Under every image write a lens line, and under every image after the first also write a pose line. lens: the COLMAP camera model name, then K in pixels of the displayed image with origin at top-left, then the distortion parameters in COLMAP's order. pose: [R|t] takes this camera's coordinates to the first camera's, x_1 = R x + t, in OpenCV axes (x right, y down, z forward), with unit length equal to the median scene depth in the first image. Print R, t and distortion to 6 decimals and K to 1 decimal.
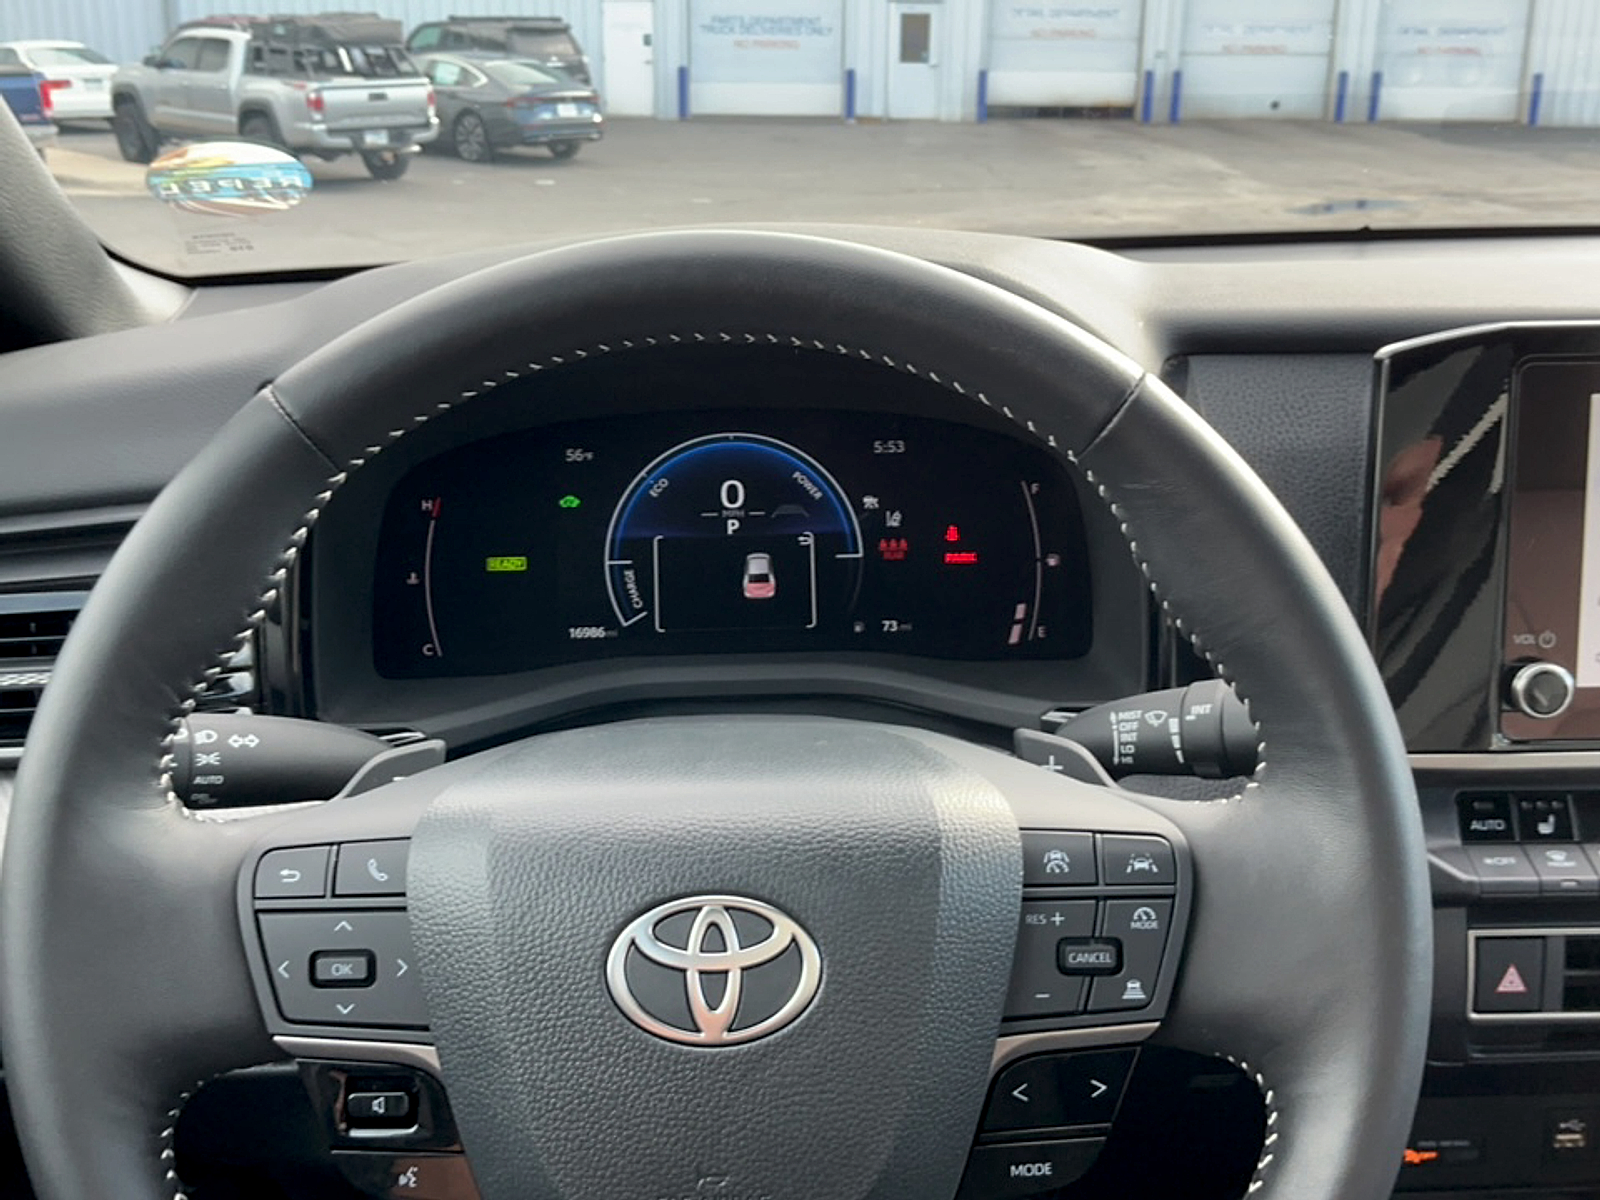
lens RADIAL K [[1668.7, 0, 804.6], [0, 1668.7, 607.2], [0, 0, 1]] dist [0.131458, -0.263338]
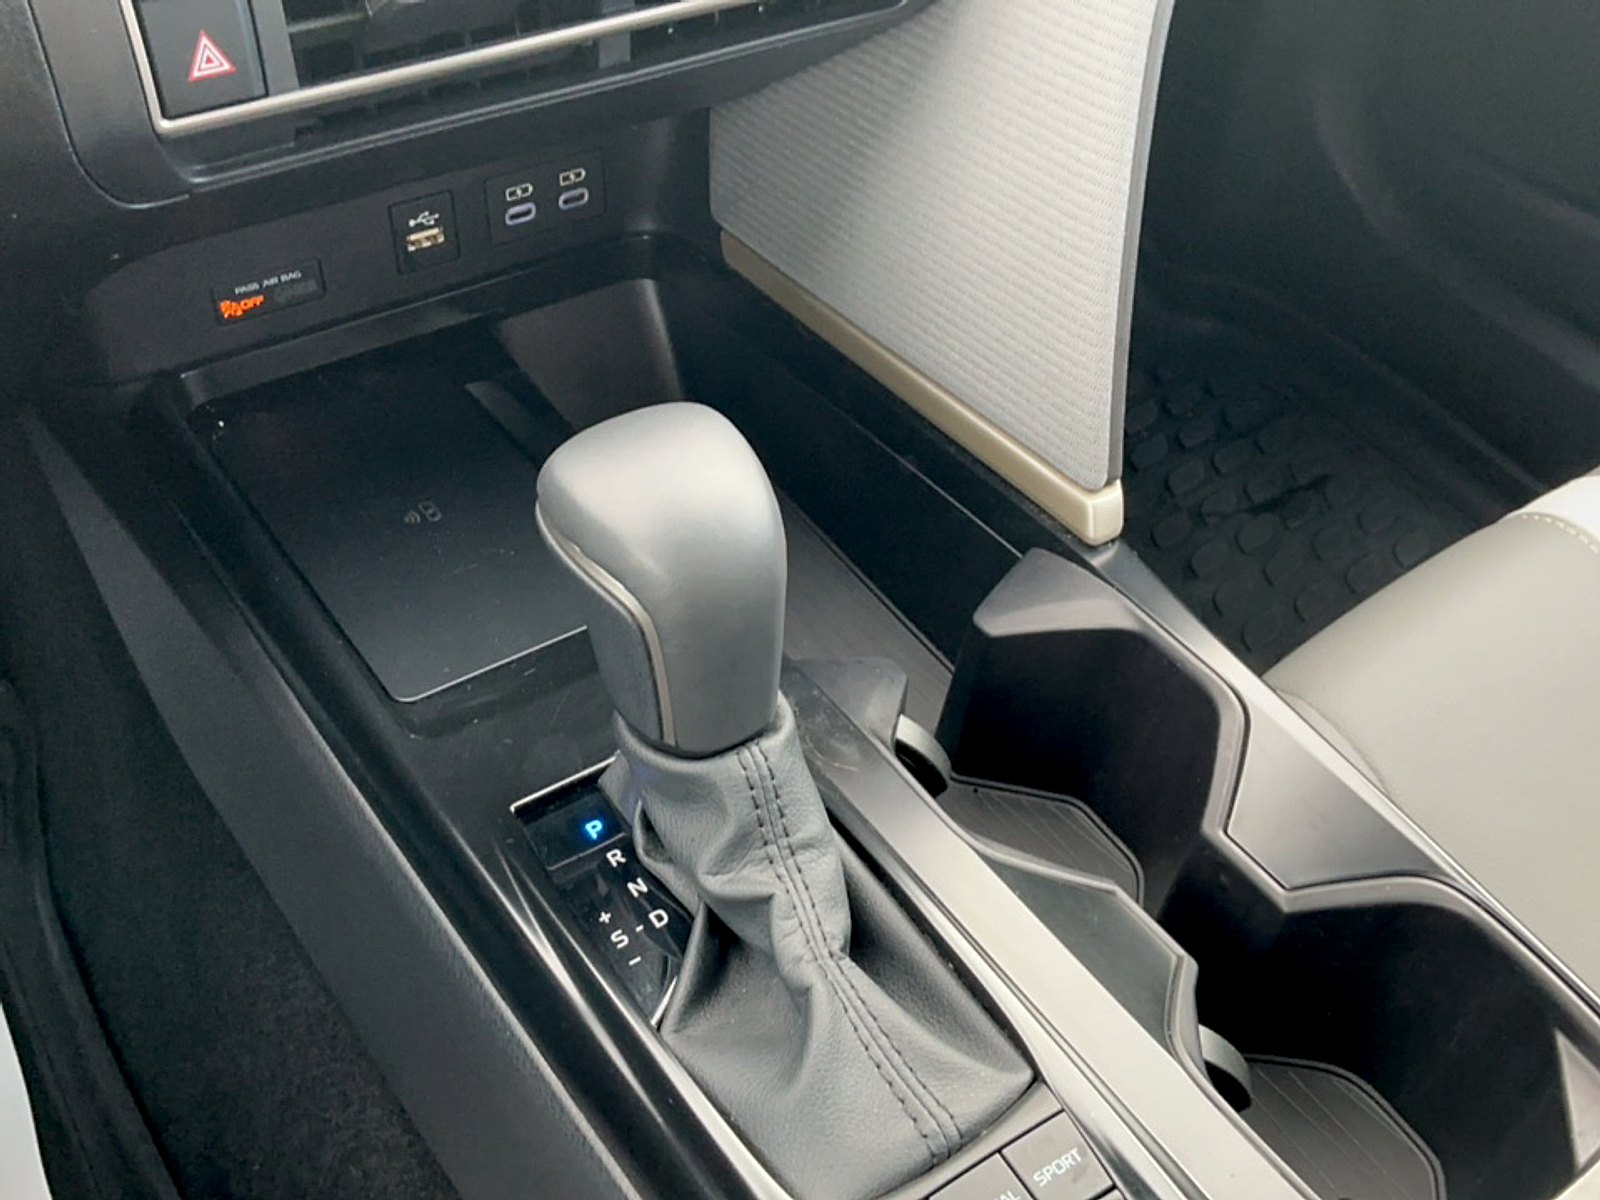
lens RADIAL K [[1668.7, 0, 804.6], [0, 1668.7, 607.2], [0, 0, 1]] dist [0.131458, -0.263338]
pose [[0.840022, -0.336400, 0.425674, 0.260901], [0.074618, 0.848753, 0.523499, 0.077249], [-0.537396, -0.407988, 0.738073, 0.318229]]
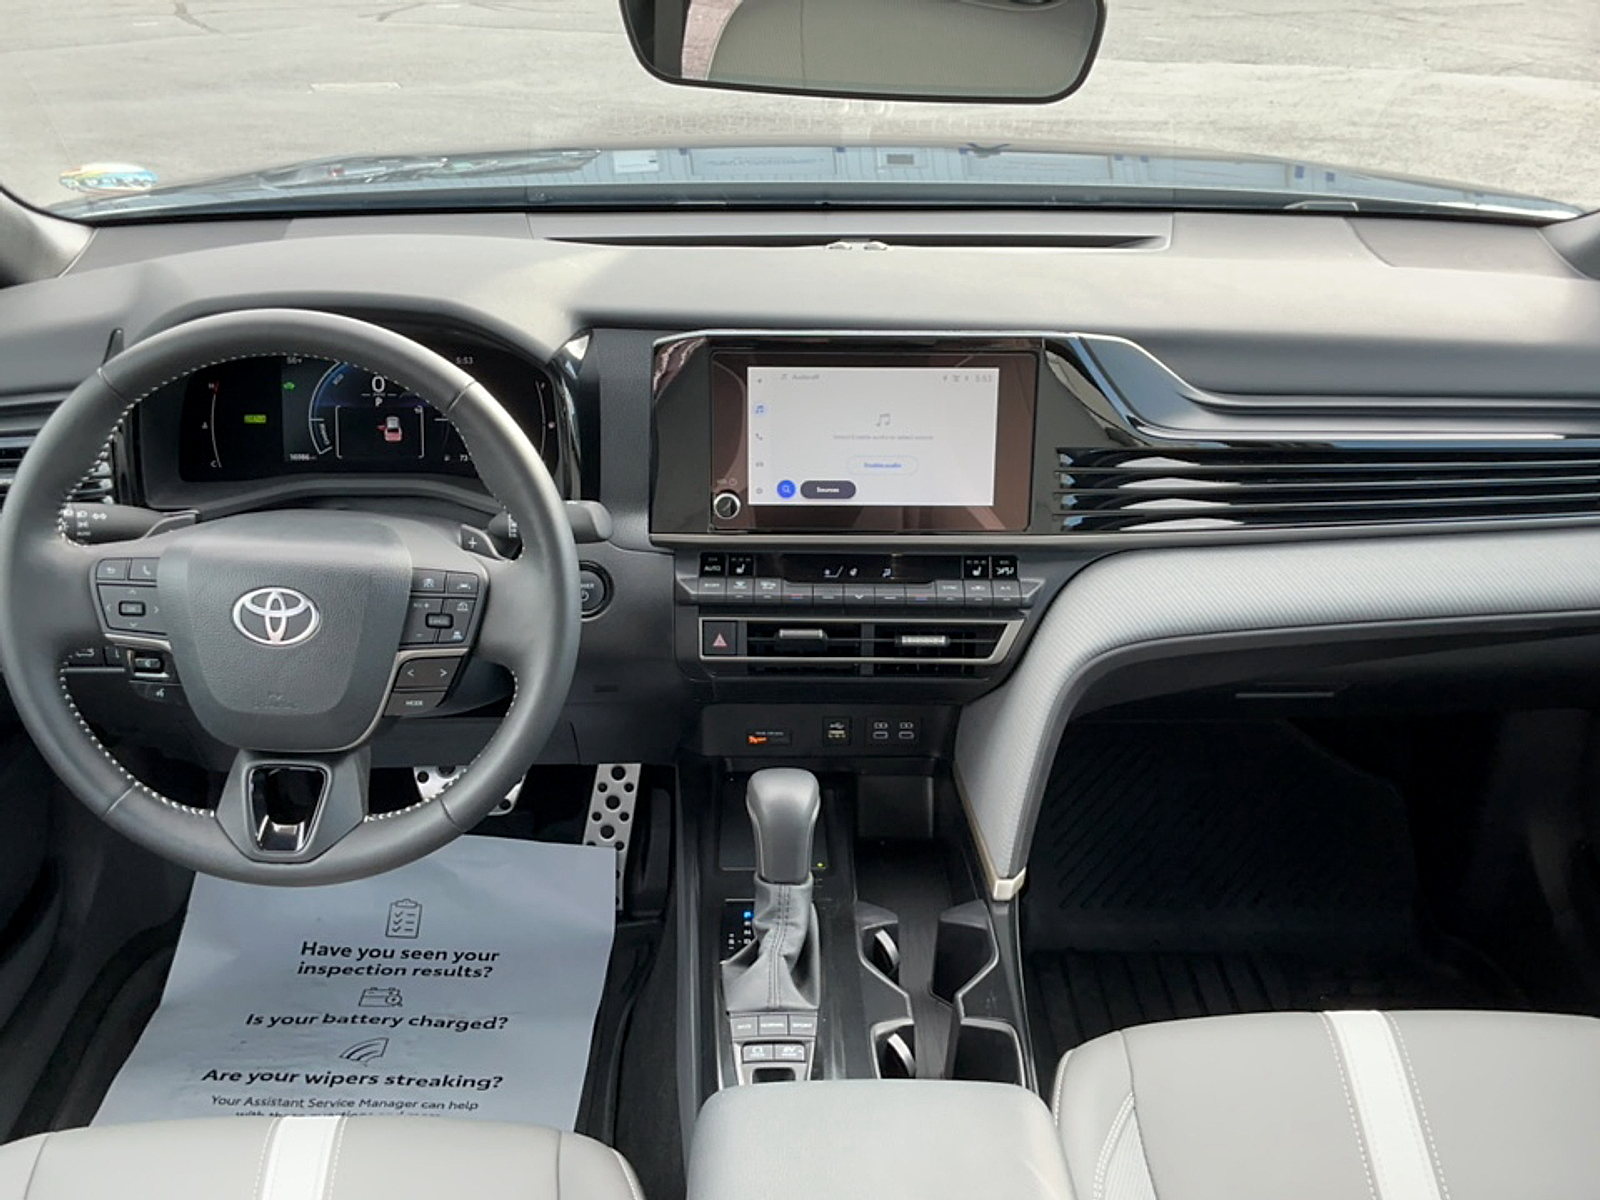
lens RADIAL K [[1668.7, 0, 804.6], [0, 1668.7, 607.2], [0, 0, 1]] dist [0.131458, -0.263338]
pose [[0.999643, 0.025616, 0.007577, 0.500995], [-0.026483, 0.987502, 0.155367, -0.149280], [-0.003502, -0.155512, 0.987828, -1.057285]]
